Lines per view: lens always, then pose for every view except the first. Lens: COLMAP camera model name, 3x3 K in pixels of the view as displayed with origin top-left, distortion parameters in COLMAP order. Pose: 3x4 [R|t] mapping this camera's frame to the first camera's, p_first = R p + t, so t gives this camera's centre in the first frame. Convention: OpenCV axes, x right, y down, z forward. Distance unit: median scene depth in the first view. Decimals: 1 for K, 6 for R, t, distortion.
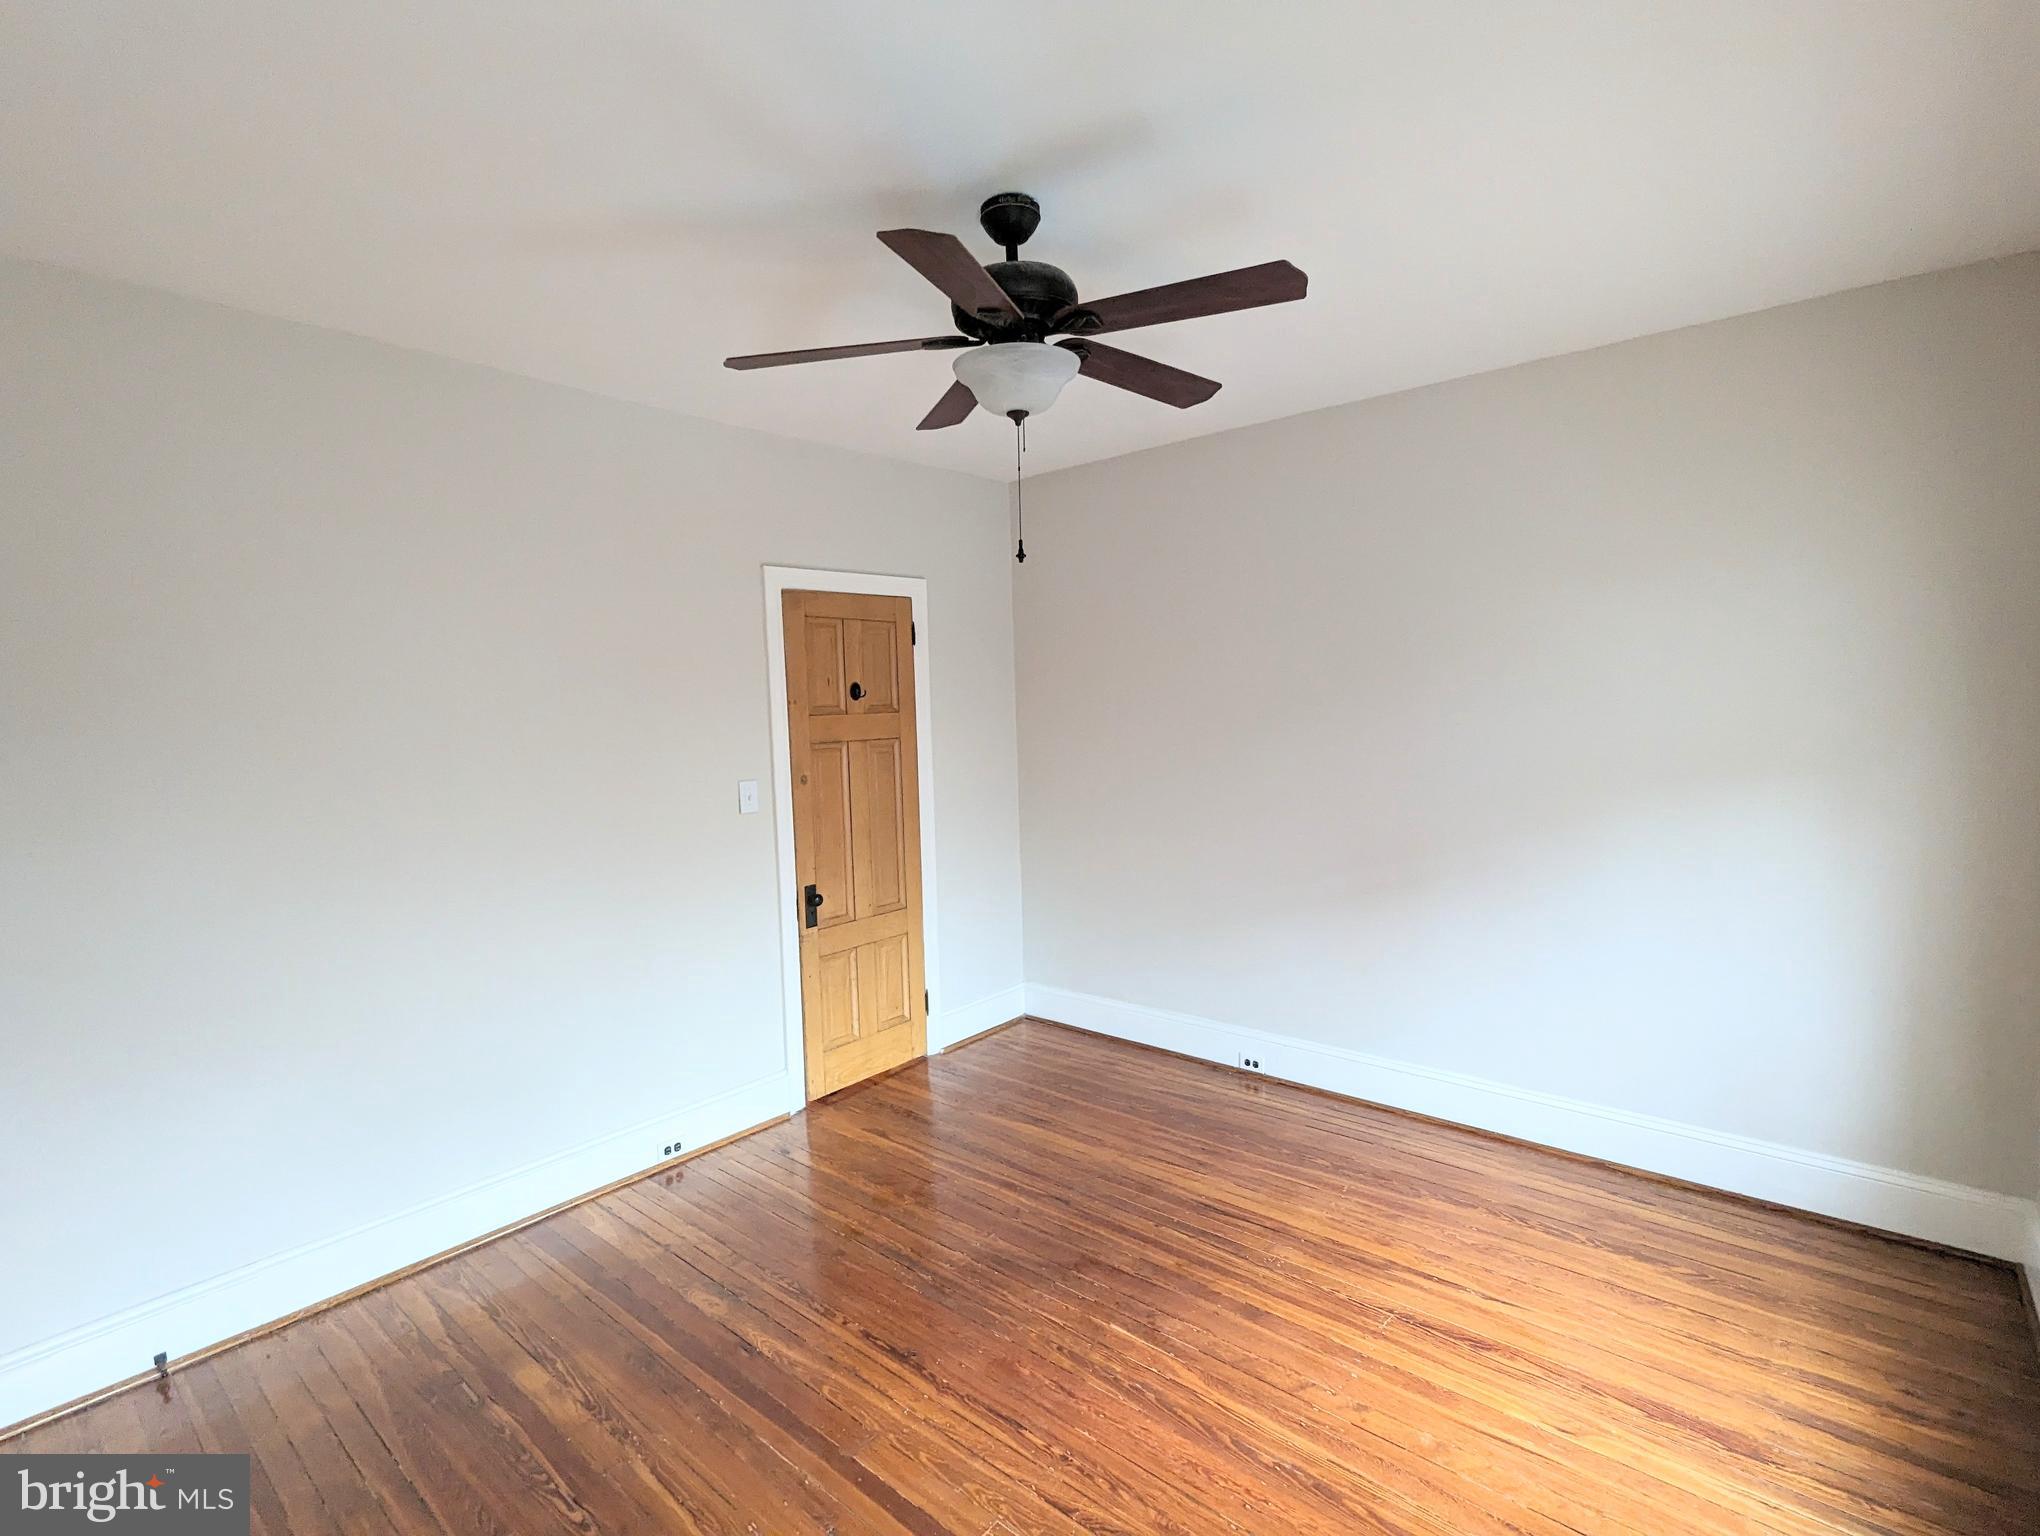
lens RADIAL K [[967.9, 0, 1018.1], [0, 967.9, 764.9], [0, 0, 1]] dist [0.001818, 0.000476]
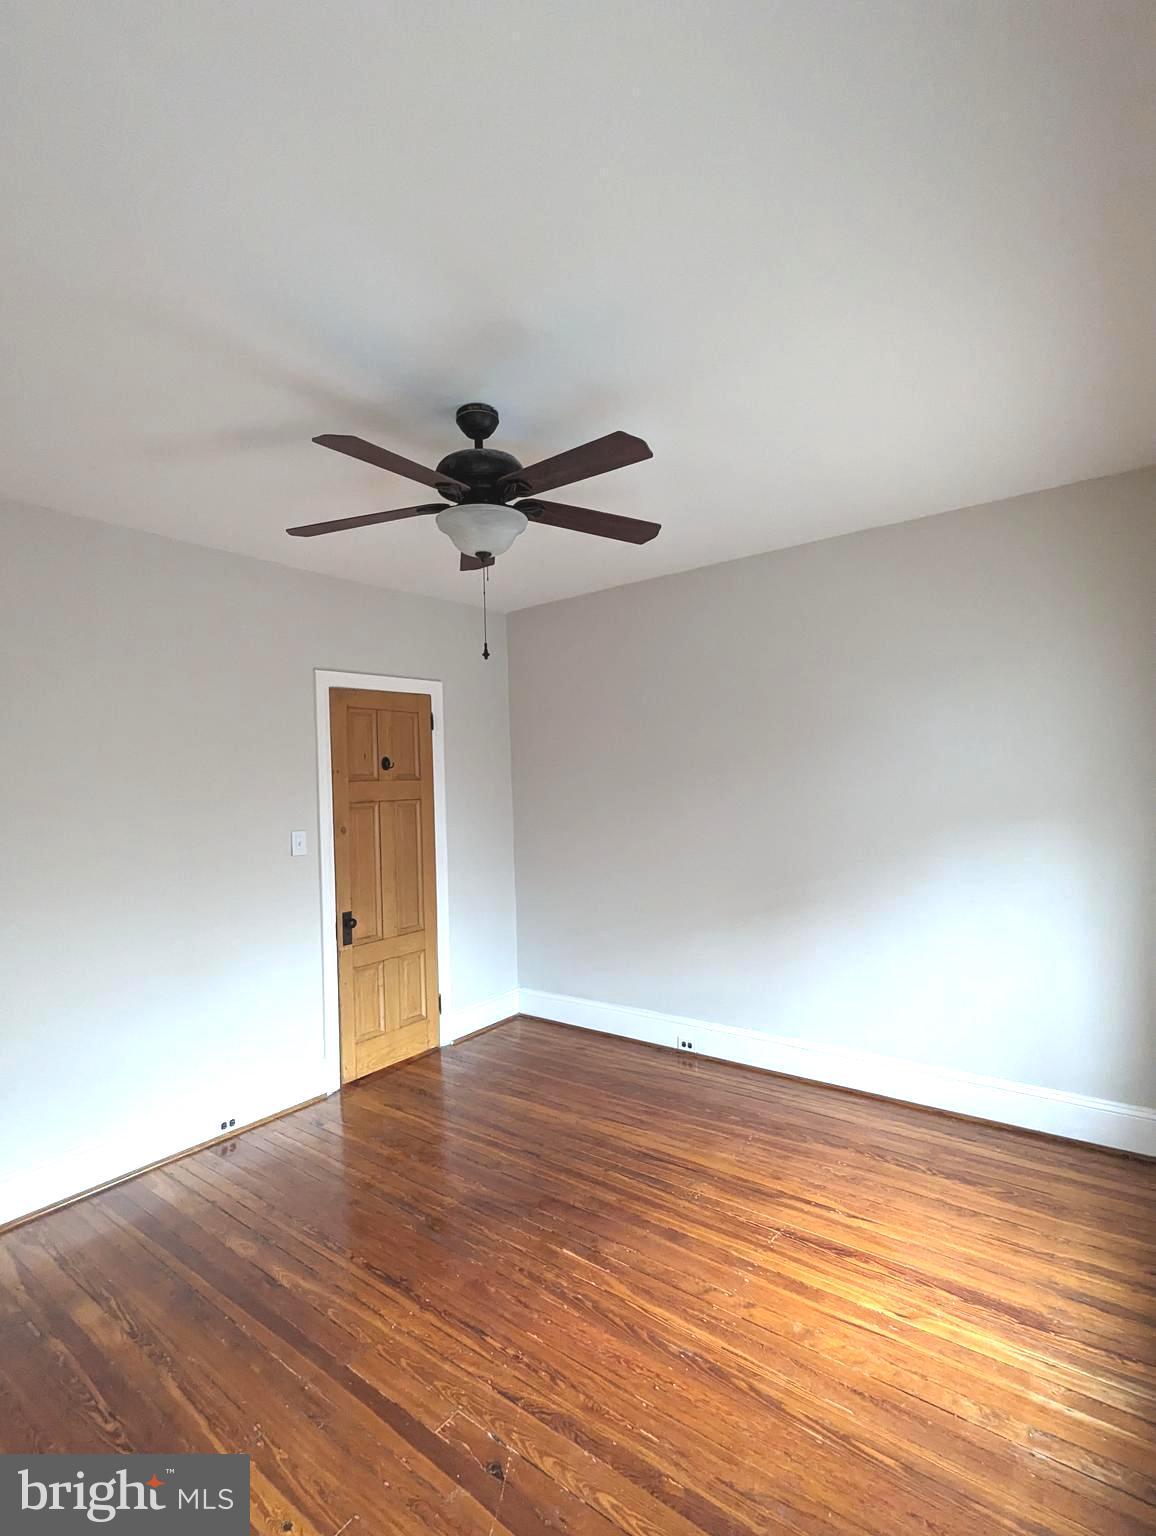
lens RADIAL K [[728.8, 0, 579.0], [0, 728.8, 761.7], [0, 0, 1]] dist [0.001818, 0.000476]
pose [[0.998298, -0.003188, 0.058238, 0.063254], [0.008632, 0.995585, -0.093468, 0.027664], [-0.057683, 0.093811, 0.993918, -0.017984]]
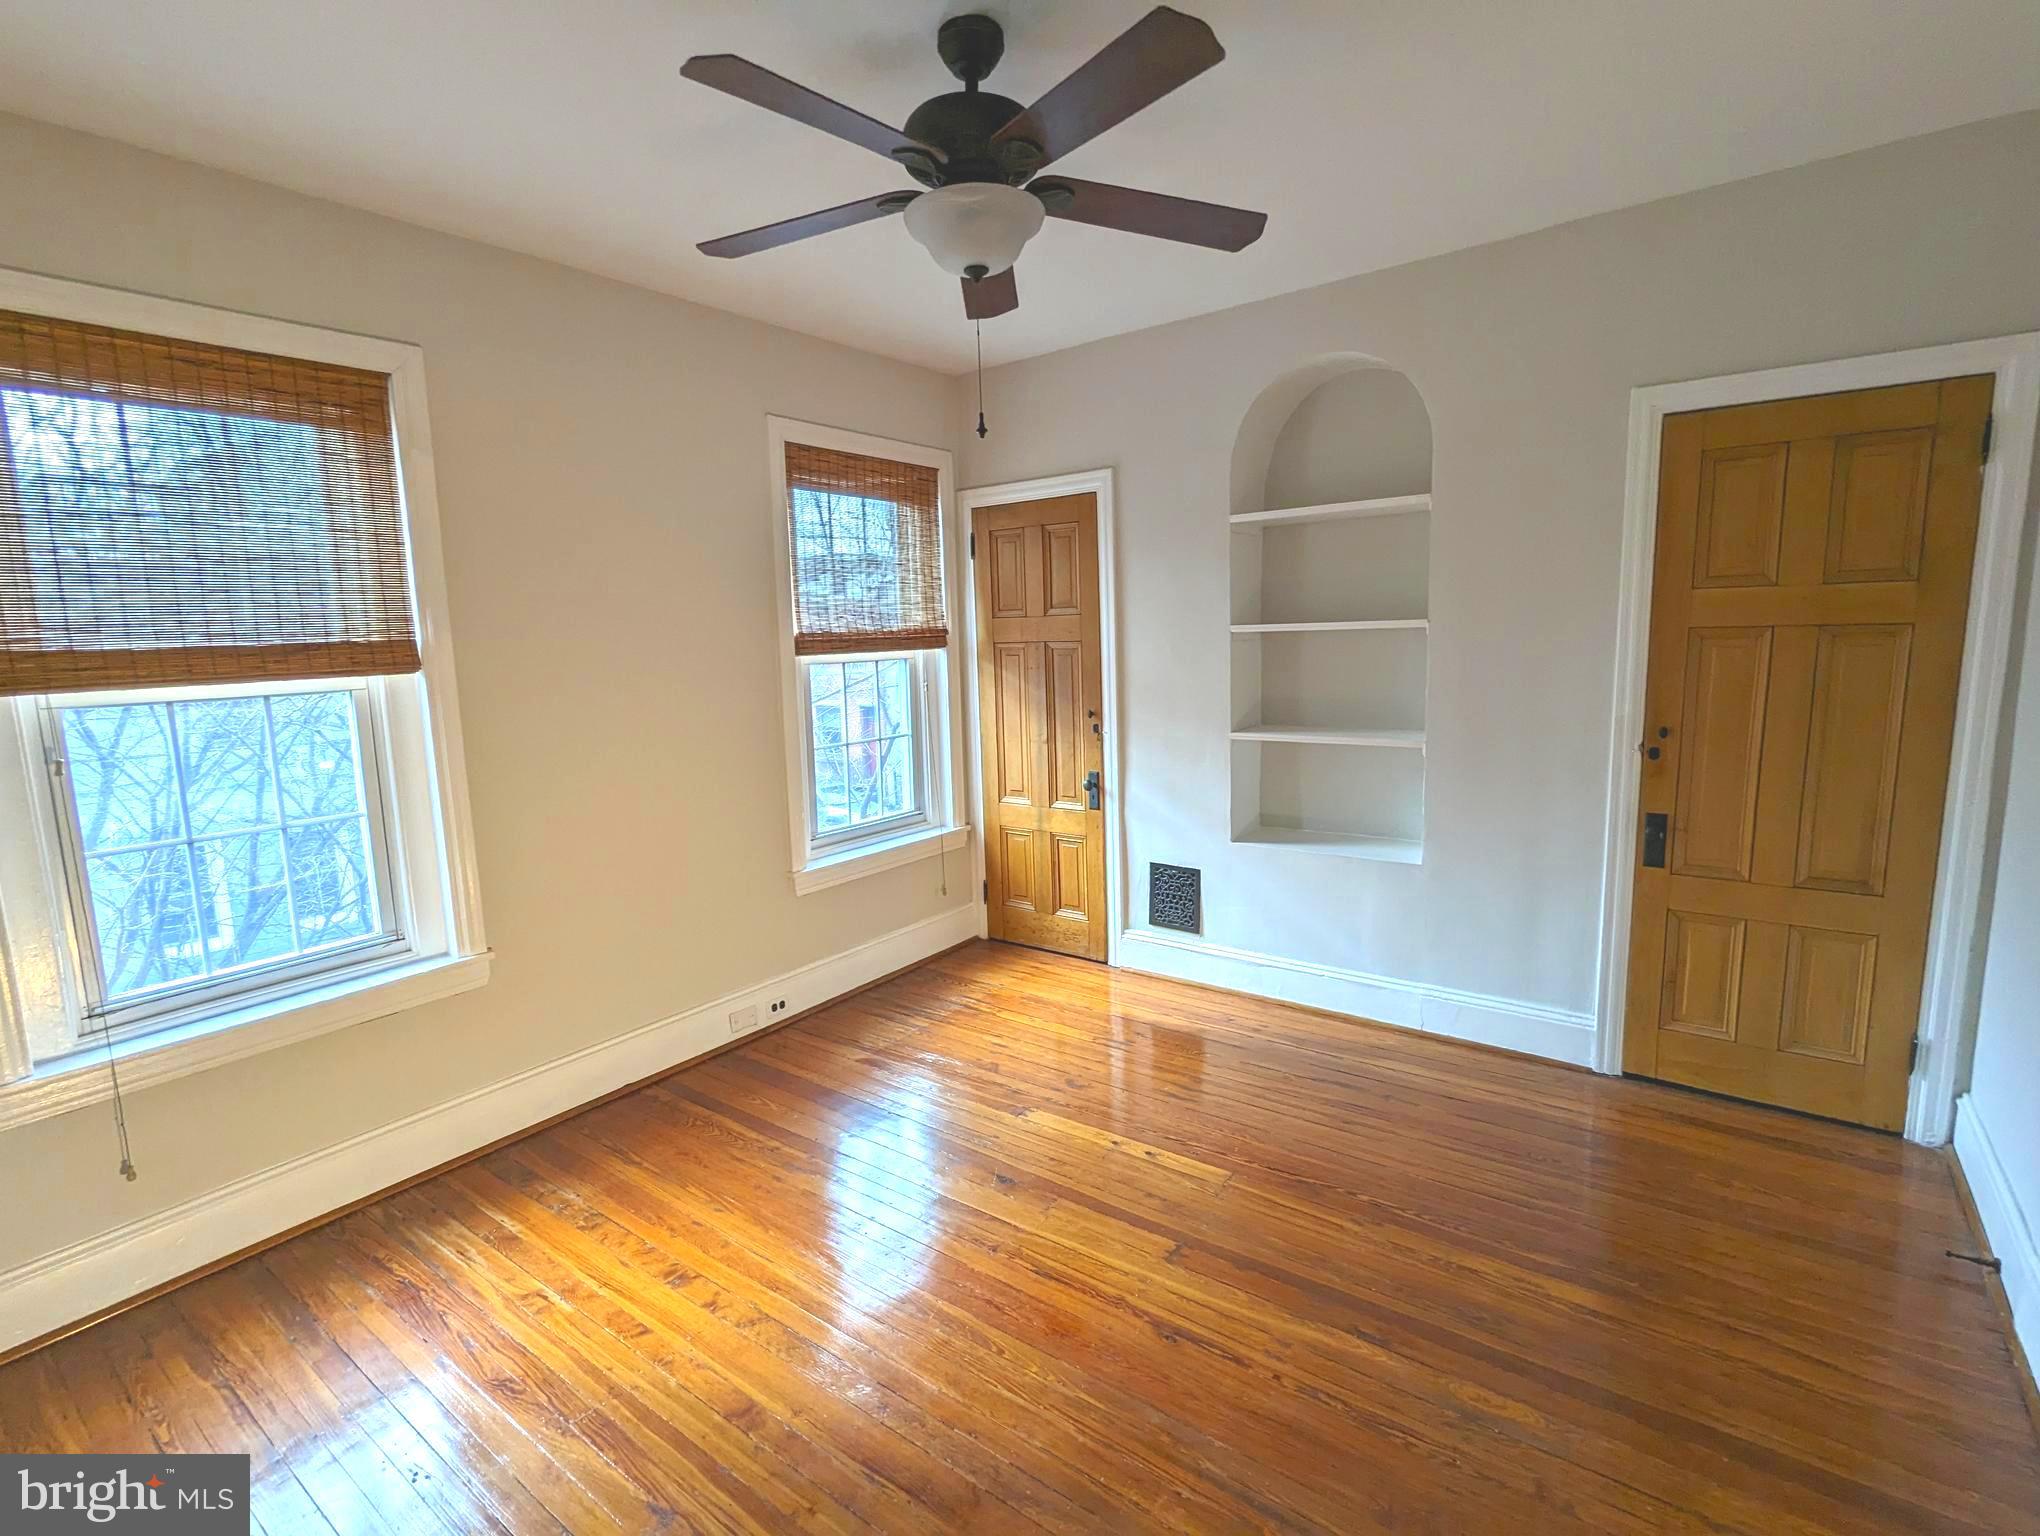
lens RADIAL K [[967.9, 0, 1015.5], [0, 967.9, 775.8], [0, 0, 1]] dist [0.001818, 0.000476]
pose [[-0.995249, 0.073798, -0.063506, 0.045691], [0.059259, 0.976695, 0.206287, -0.071374], [0.077250, 0.201544, -0.976428, 1.682429]]
